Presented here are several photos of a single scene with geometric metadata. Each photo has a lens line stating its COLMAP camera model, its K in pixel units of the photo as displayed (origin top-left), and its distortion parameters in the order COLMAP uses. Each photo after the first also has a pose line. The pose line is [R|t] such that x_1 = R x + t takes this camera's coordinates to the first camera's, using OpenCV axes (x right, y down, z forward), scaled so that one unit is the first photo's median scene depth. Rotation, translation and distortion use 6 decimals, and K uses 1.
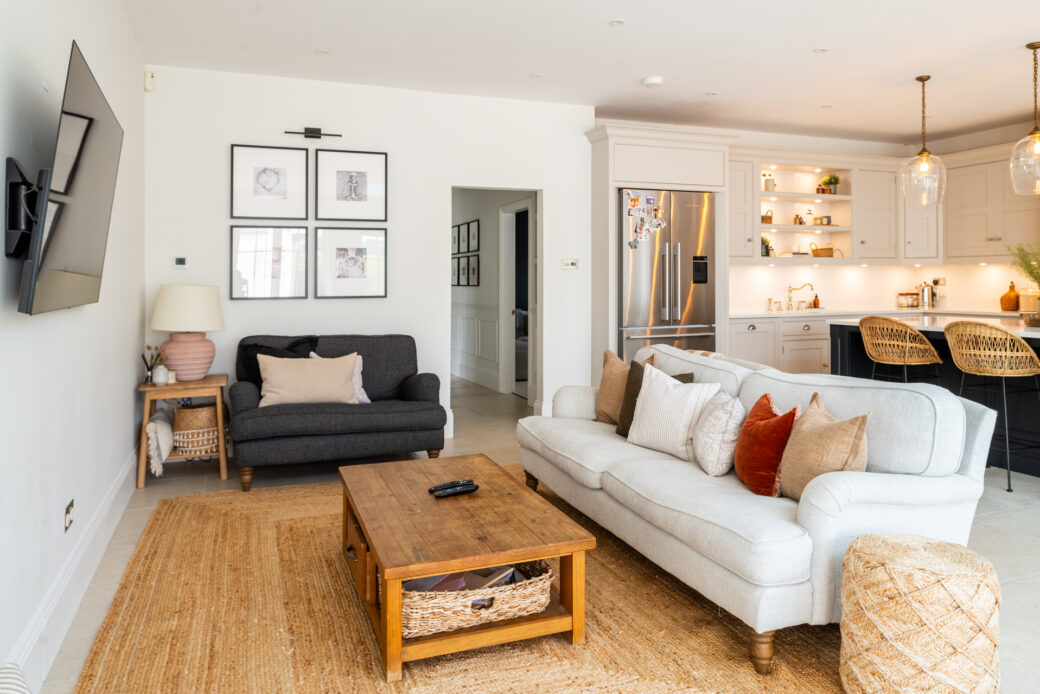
lens RADIAL K [[716.0, 0, 521.1], [0, 716.0, 269.8], [0, 0, 1]] dist [-0.012302, -0.006041]
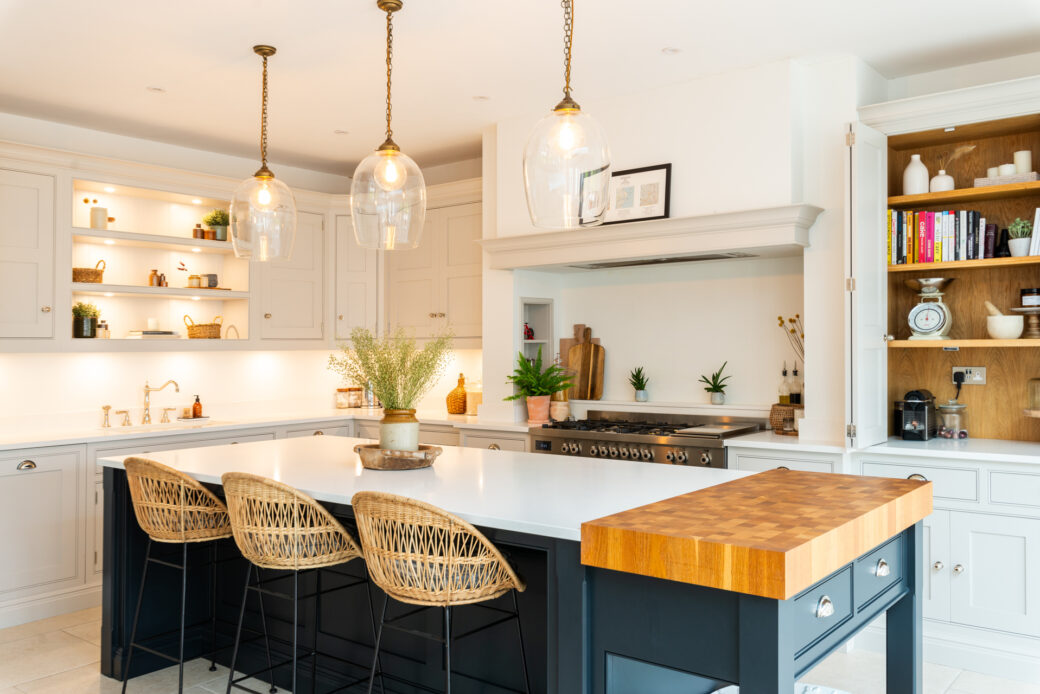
lens RADIAL K [[877.1, 0, 524.1], [0, 877.1, 334.3], [0, 0, 1]] dist [-0.010375, 0.023111]
pose [[0.866217, 0.004643, 0.499646, 0.289389], [-0.002771, 0.999986, -0.004489, -0.019147], [-0.499660, 0.002504, 0.866218, 0.185847]]
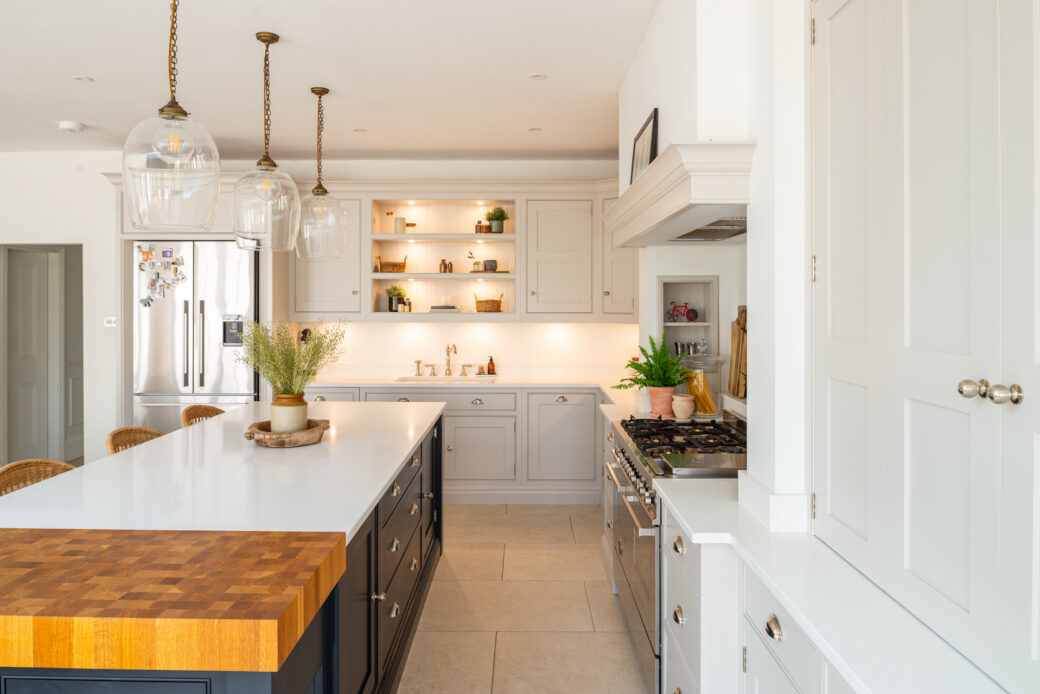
lens RADIAL K [[716.0, 0, 507.6], [0, 716.0, 302.5], [0, 0, 1]] dist [-0.012302, -0.006041]
pose [[0.928196, 0.008632, -0.371992, 0.769186], [-0.002685, 0.999860, 0.016502, -0.042629], [0.372083, -0.014319, 0.928089, 0.273858]]
